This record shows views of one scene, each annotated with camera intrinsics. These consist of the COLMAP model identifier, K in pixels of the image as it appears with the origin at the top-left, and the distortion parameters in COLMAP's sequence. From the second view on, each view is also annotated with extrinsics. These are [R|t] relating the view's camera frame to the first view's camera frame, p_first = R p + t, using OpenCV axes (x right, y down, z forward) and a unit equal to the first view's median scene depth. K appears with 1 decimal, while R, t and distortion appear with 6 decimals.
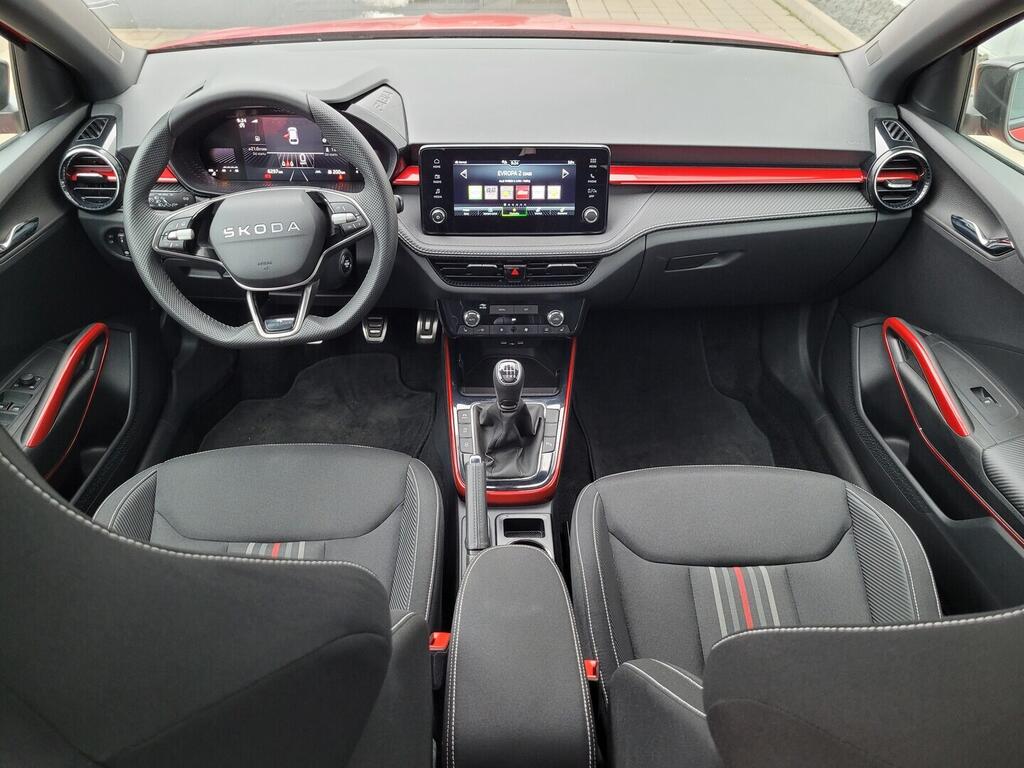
lens RADIAL K [[779.4, 0, 509.3], [0, 779.4, 379.1], [0, 0, 1]] dist [0.026002, 0.001698]
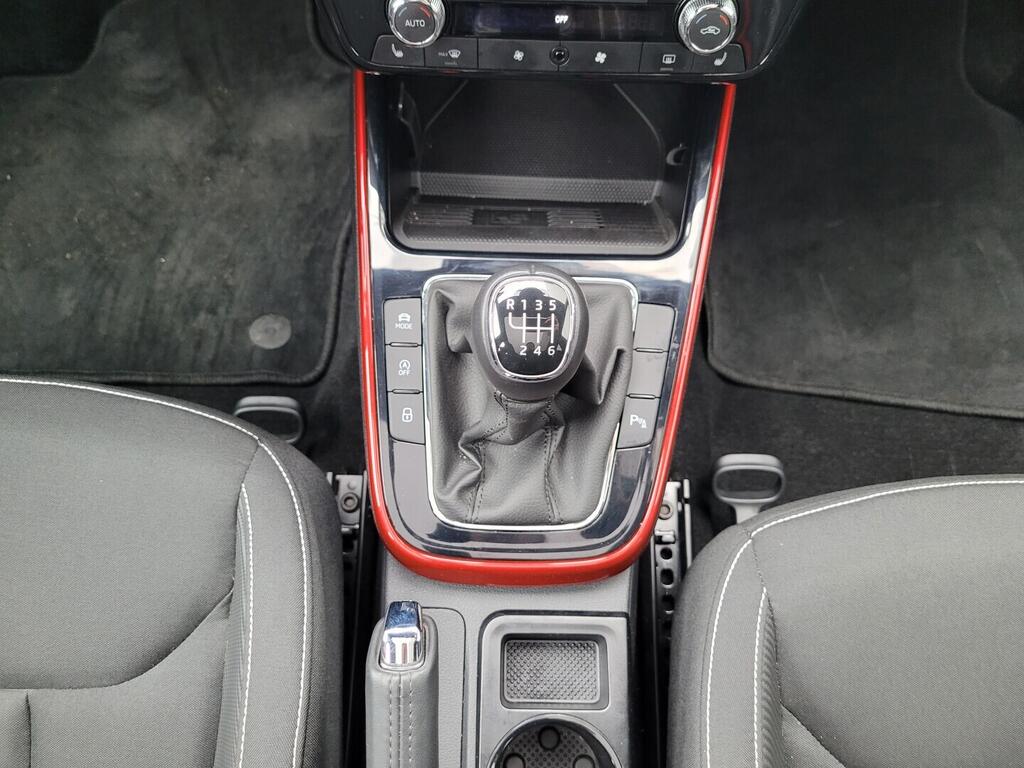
lens RADIAL K [[779.4, 0, 510.3], [0, 779.4, 368.3], [0, 0, 1]] dist [0.026002, 0.001698]
pose [[0.998944, 0.042437, -0.017600, -0.001925], [-0.026754, 0.848784, 0.528063, -0.093398], [0.037348, -0.527034, 0.849023, 0.527006]]
